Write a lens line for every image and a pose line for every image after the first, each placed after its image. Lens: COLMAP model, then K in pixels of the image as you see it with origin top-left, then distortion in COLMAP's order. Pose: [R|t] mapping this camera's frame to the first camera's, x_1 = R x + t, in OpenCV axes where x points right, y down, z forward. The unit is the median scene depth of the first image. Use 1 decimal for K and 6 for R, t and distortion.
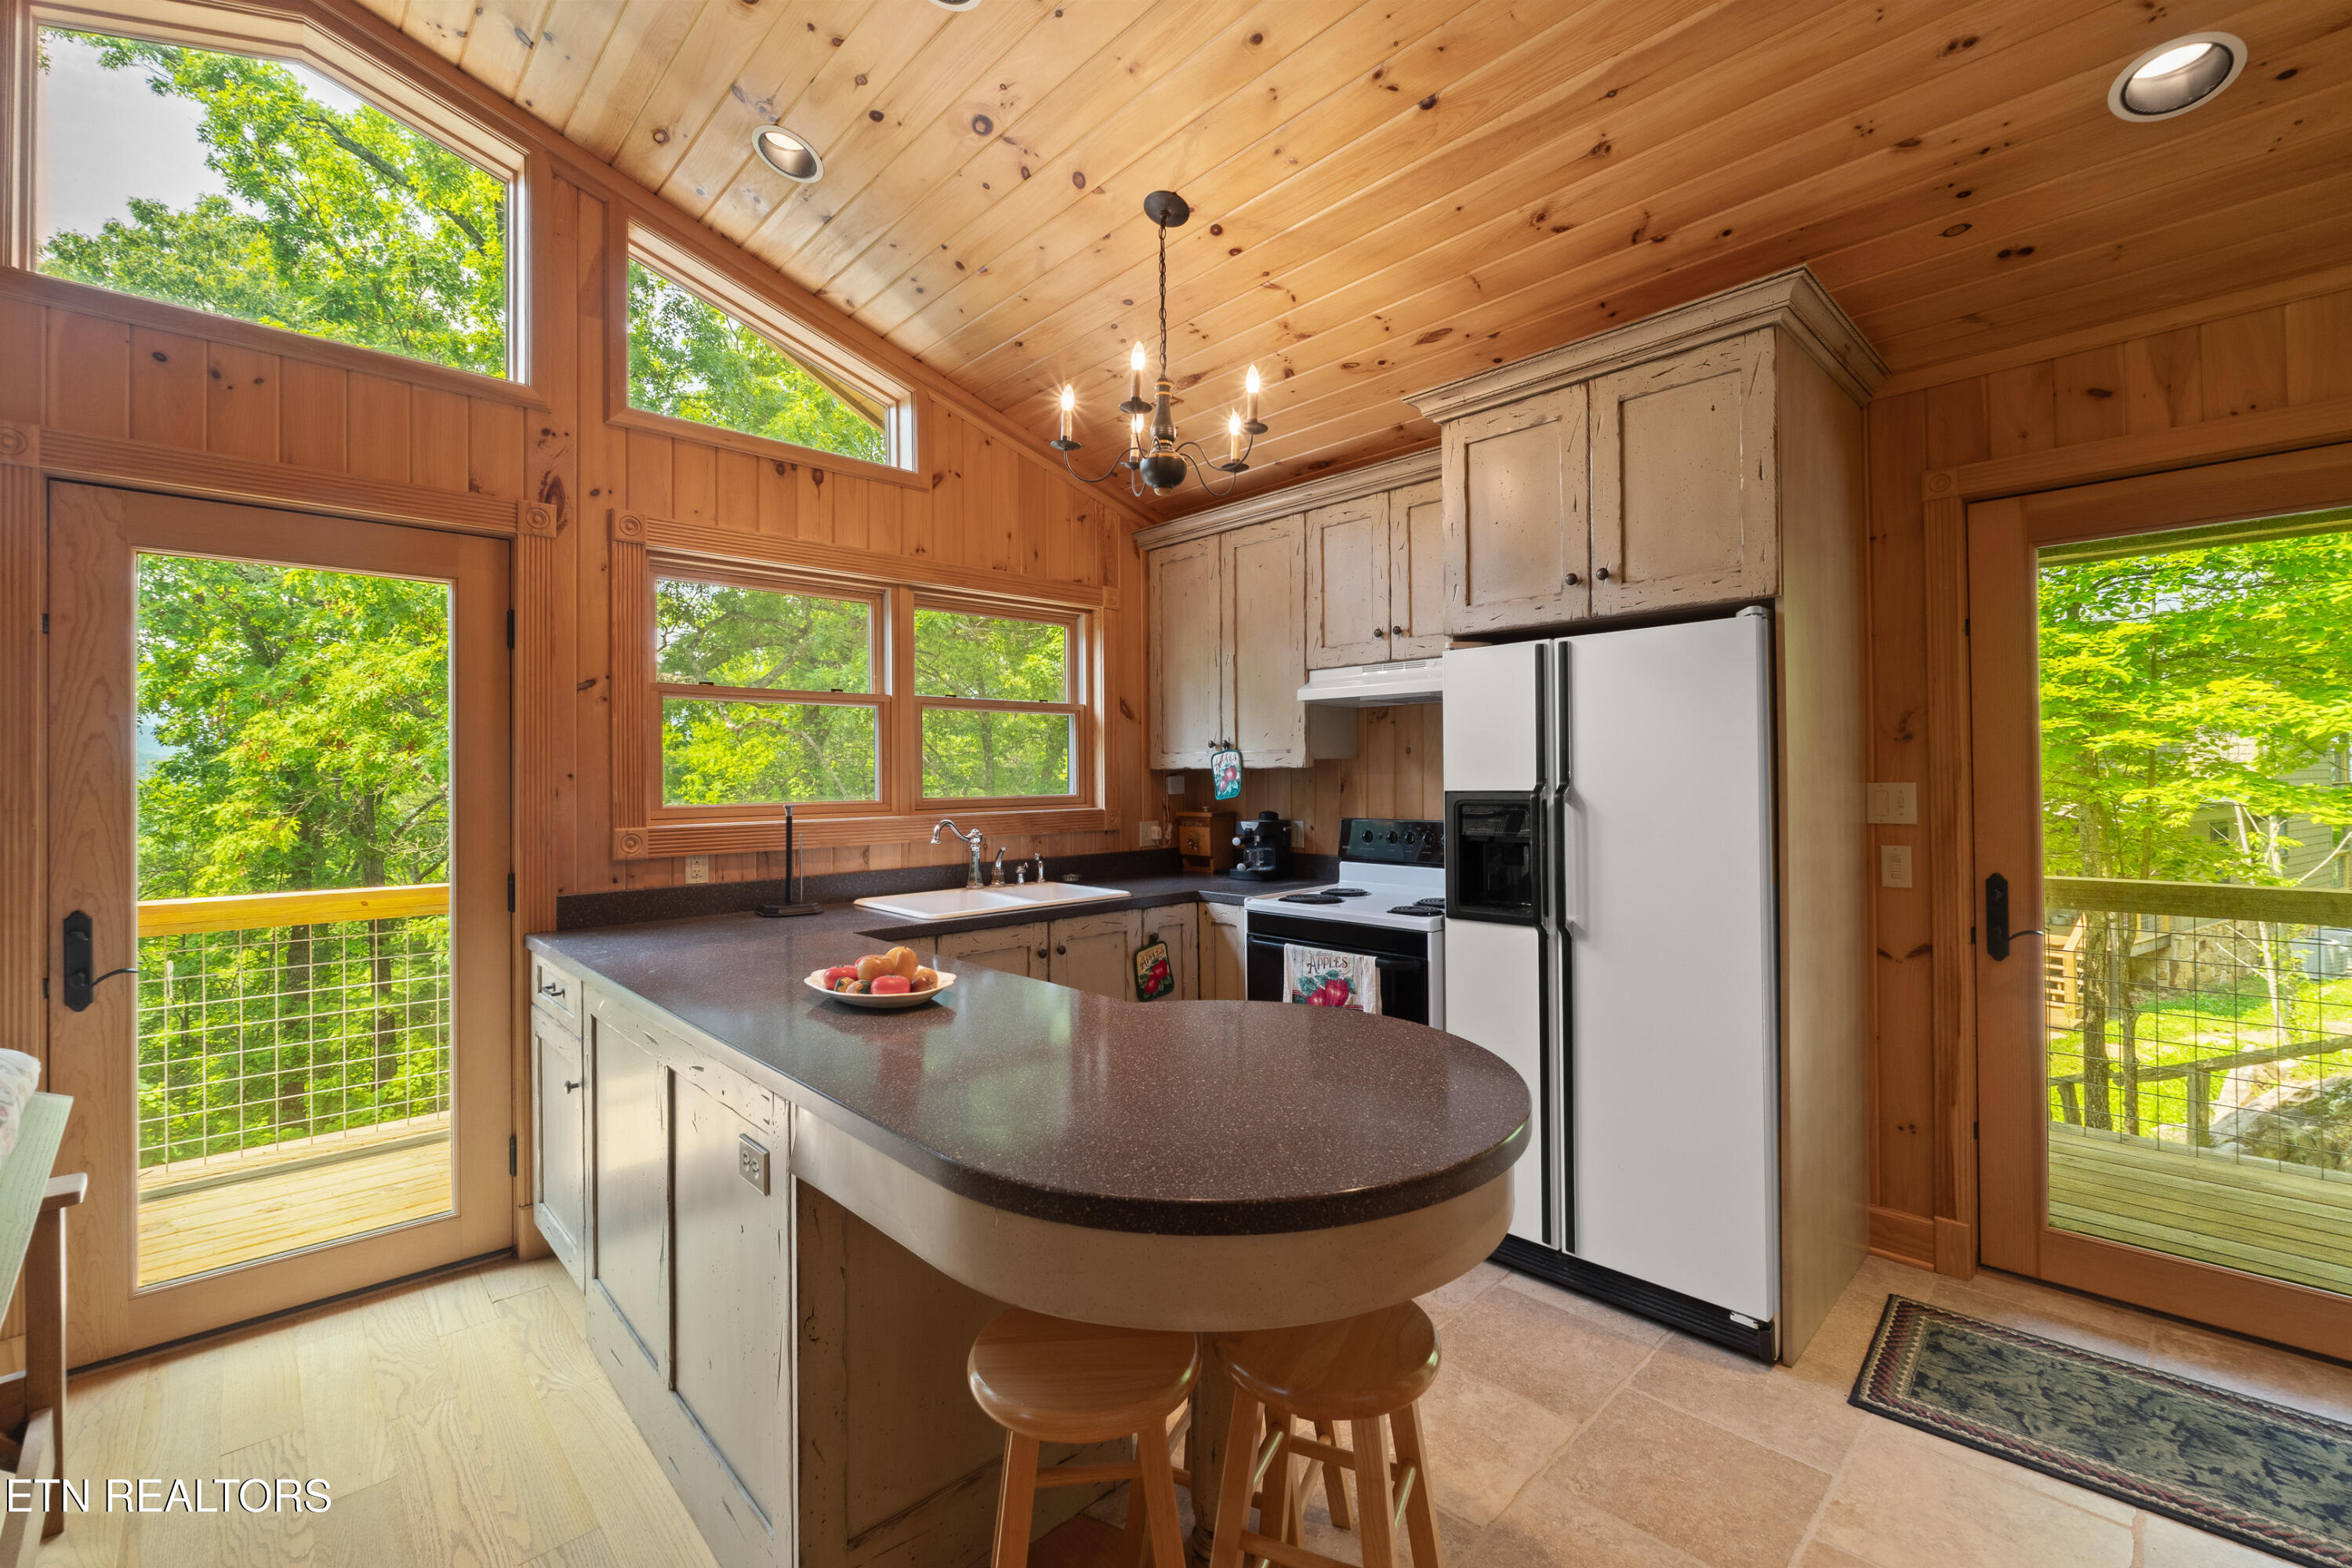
lens RADIAL K [[999.3, 0, 1156.4], [0, 999.3, 770.8], [0, 0, 1]] dist [-0.006790, -0.000366]
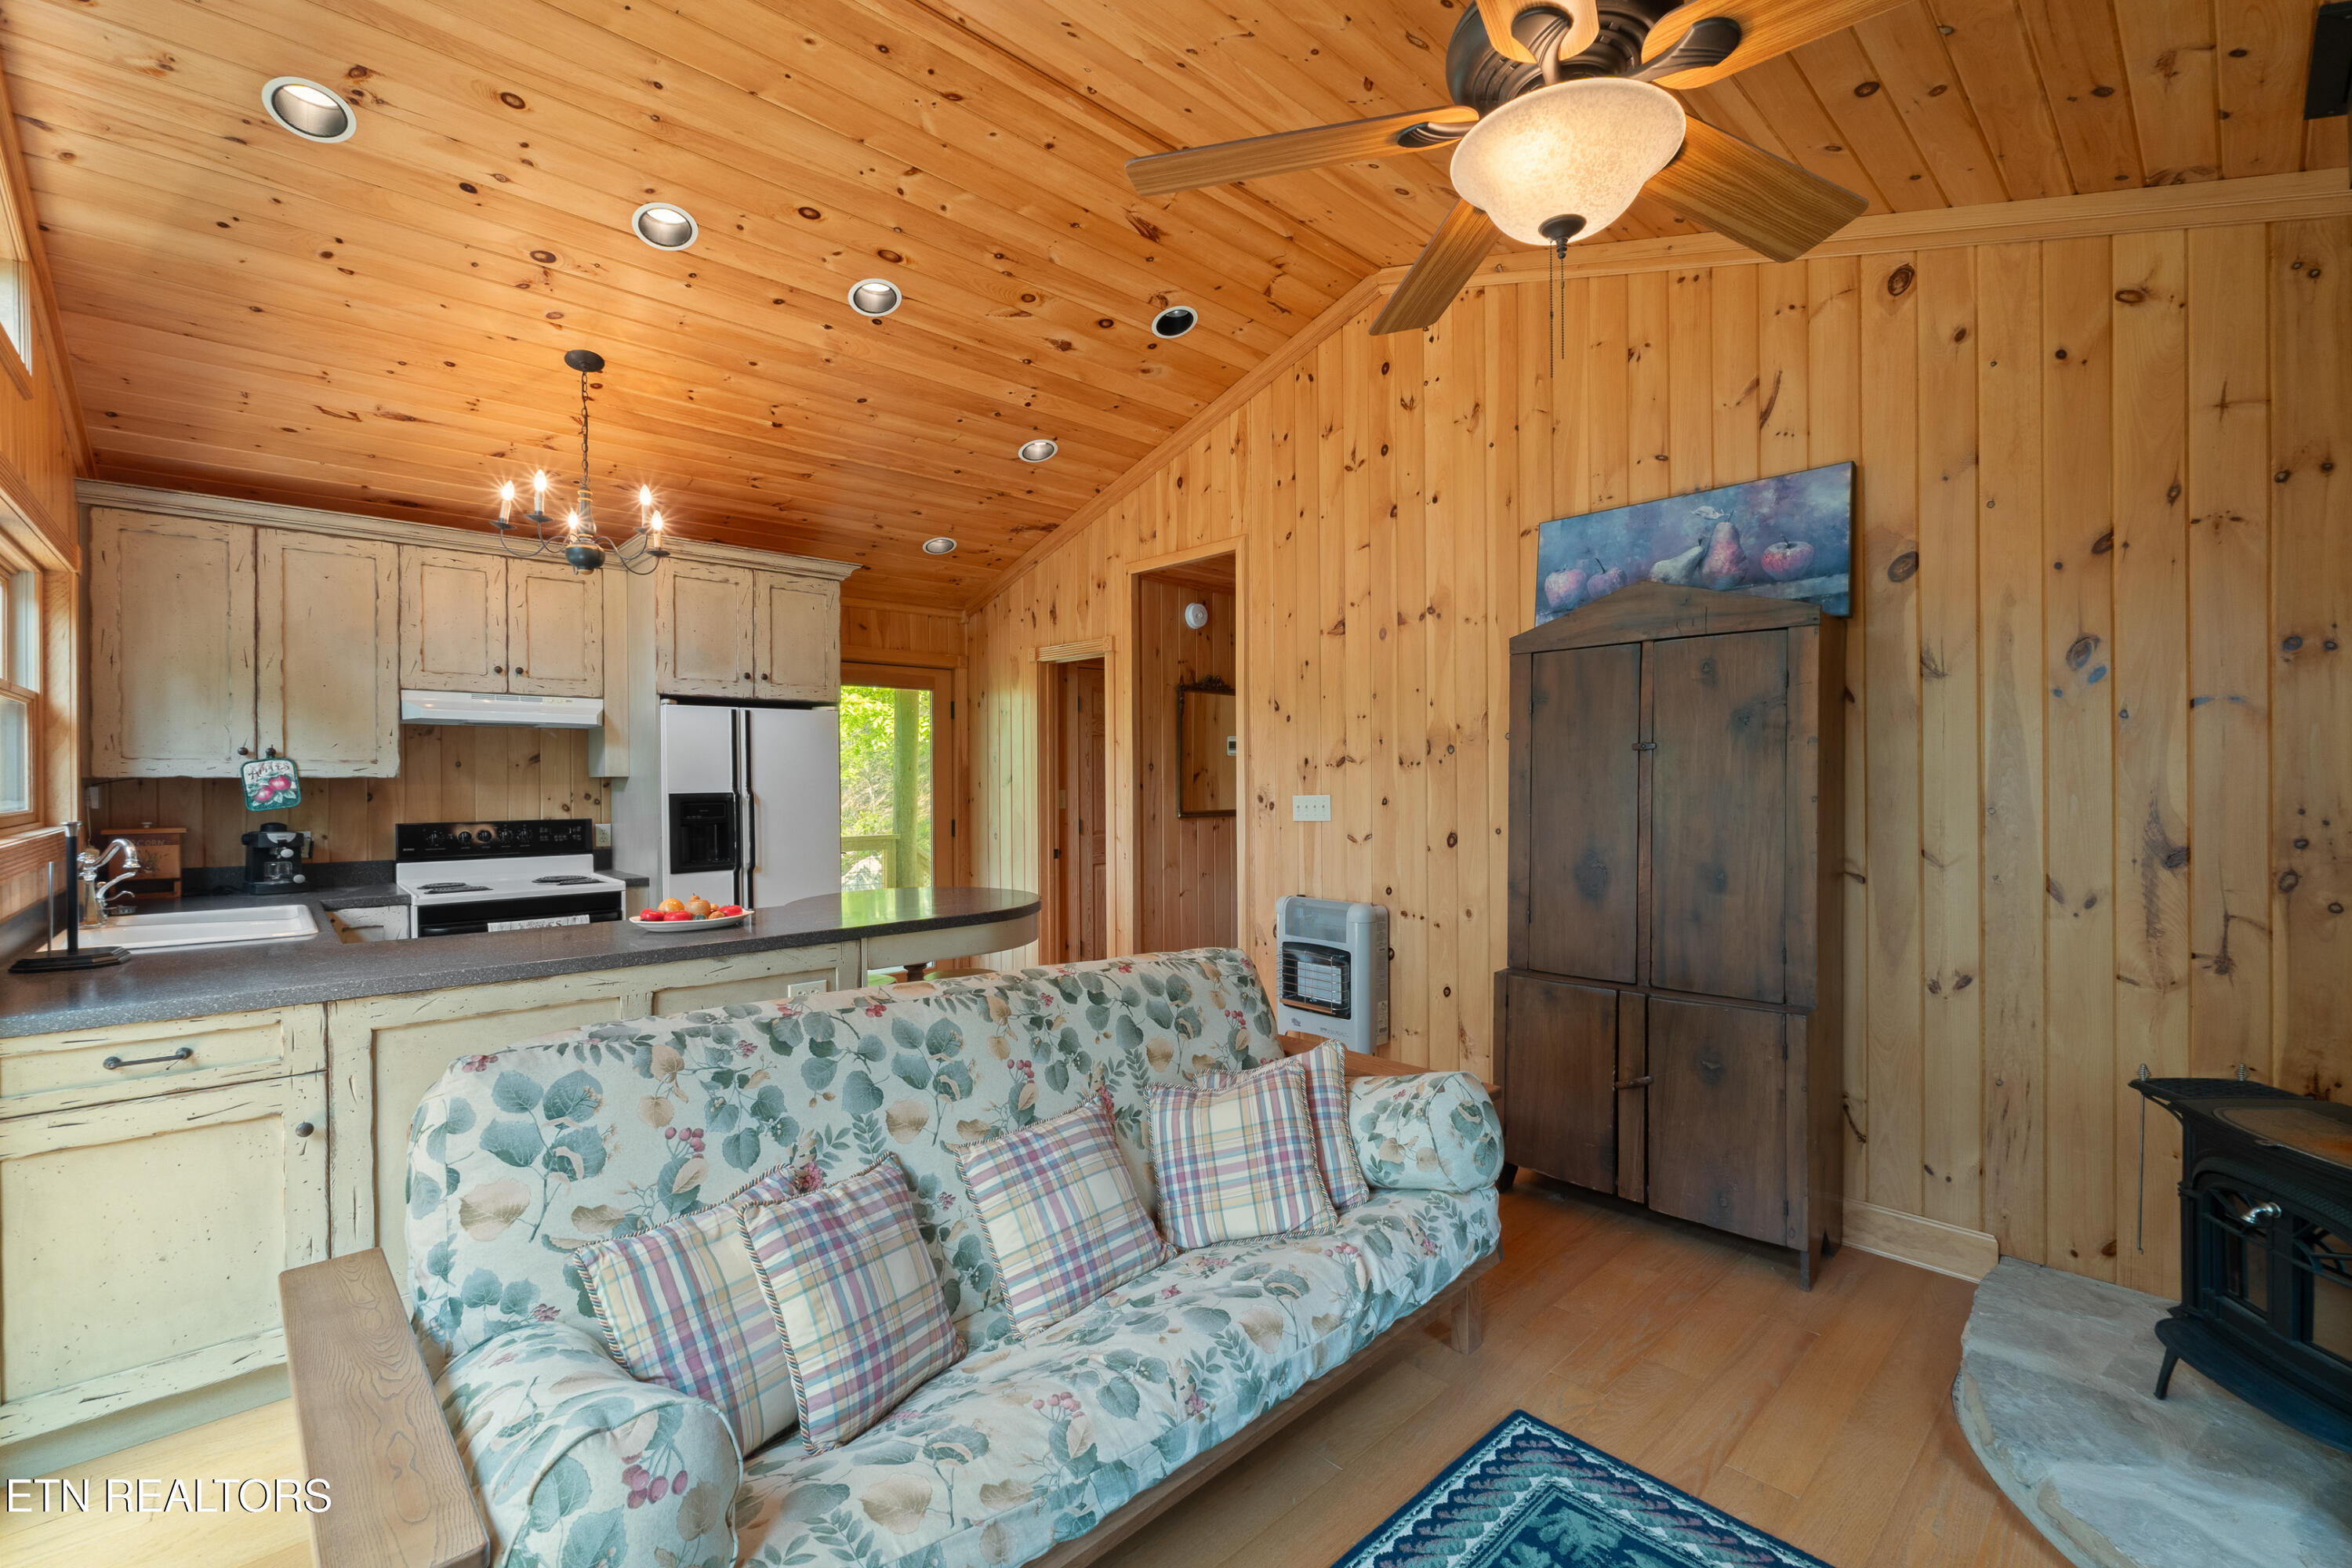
lens RADIAL K [[999.3, 0, 1199.9], [0, 999.3, 780.9], [0, 0, 1]] dist [-0.006790, -0.000366]
pose [[-0.029281, 0.006236, 0.999552, -1.025161], [0.001456, 0.999980, -0.006196, 0.008943], [-0.999570, 0.001274, -0.029290, 0.165316]]
